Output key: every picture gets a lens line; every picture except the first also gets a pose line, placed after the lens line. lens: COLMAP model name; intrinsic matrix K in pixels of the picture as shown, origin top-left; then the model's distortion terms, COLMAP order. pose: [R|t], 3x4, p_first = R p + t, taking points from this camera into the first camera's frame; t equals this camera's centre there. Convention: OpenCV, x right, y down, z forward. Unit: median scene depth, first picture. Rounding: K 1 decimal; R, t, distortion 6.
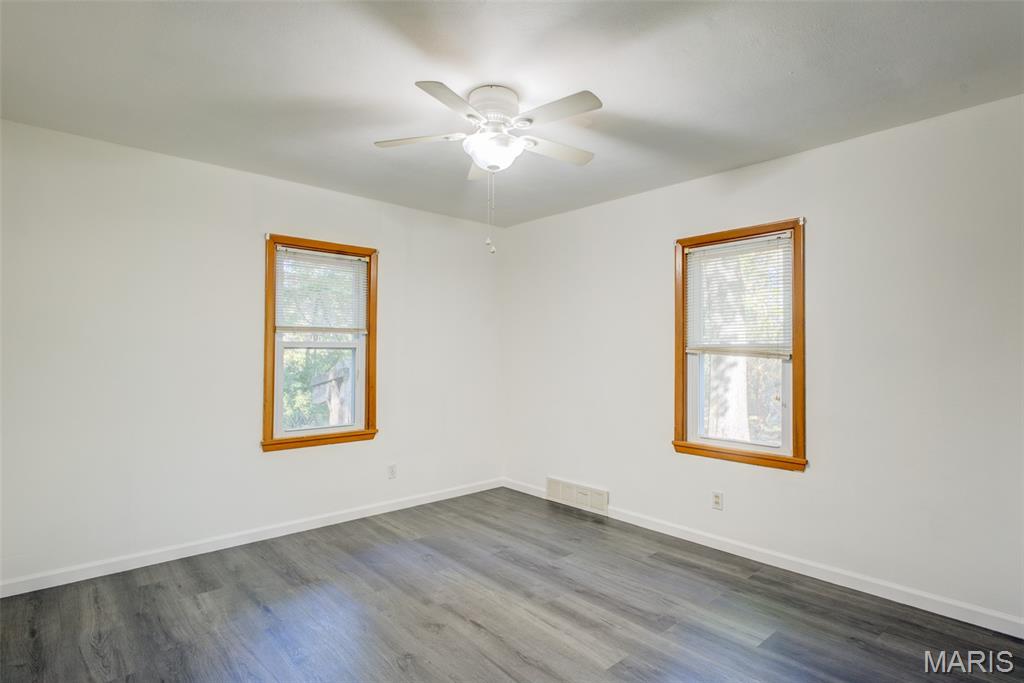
lens RADIAL K [[533.0, 0, 513.1], [0, 533.0, 343.2], [0, 0, 1]] dist [0.000218, 0.008145]
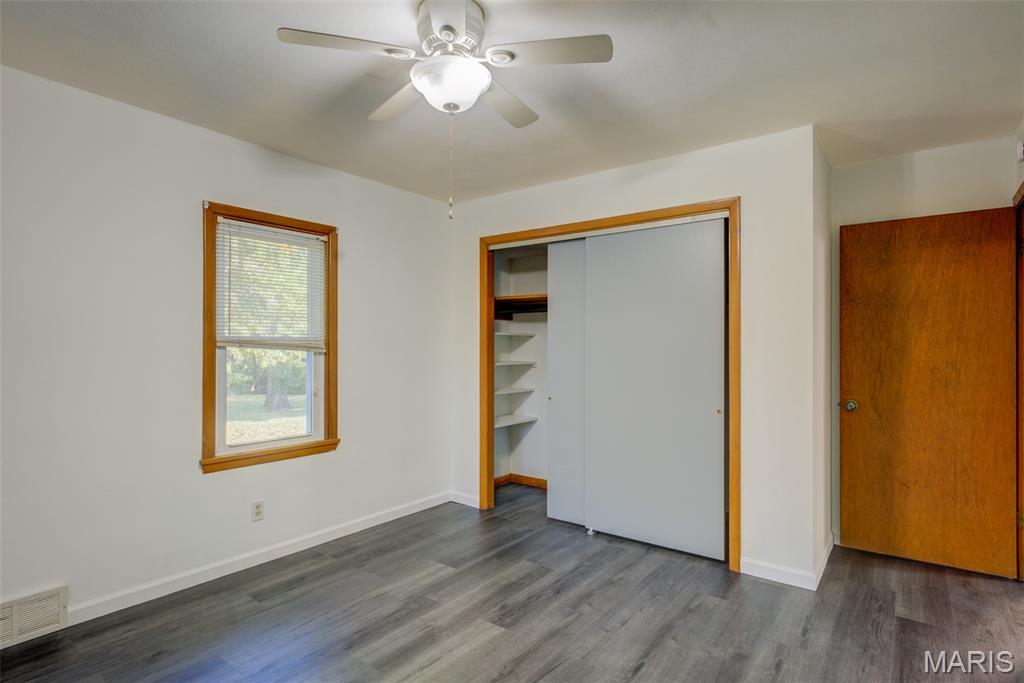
lens RADIAL K [[533.0, 0, 513.2], [0, 533.0, 344.5], [0, 0, 1]] dist [0.000218, 0.008145]
pose [[-0.193749, -0.001620, 0.981050, -0.669018], [-0.021976, 0.999755, -0.002689, 0.010006], [-0.980805, -0.022081, -0.193737, 0.875860]]
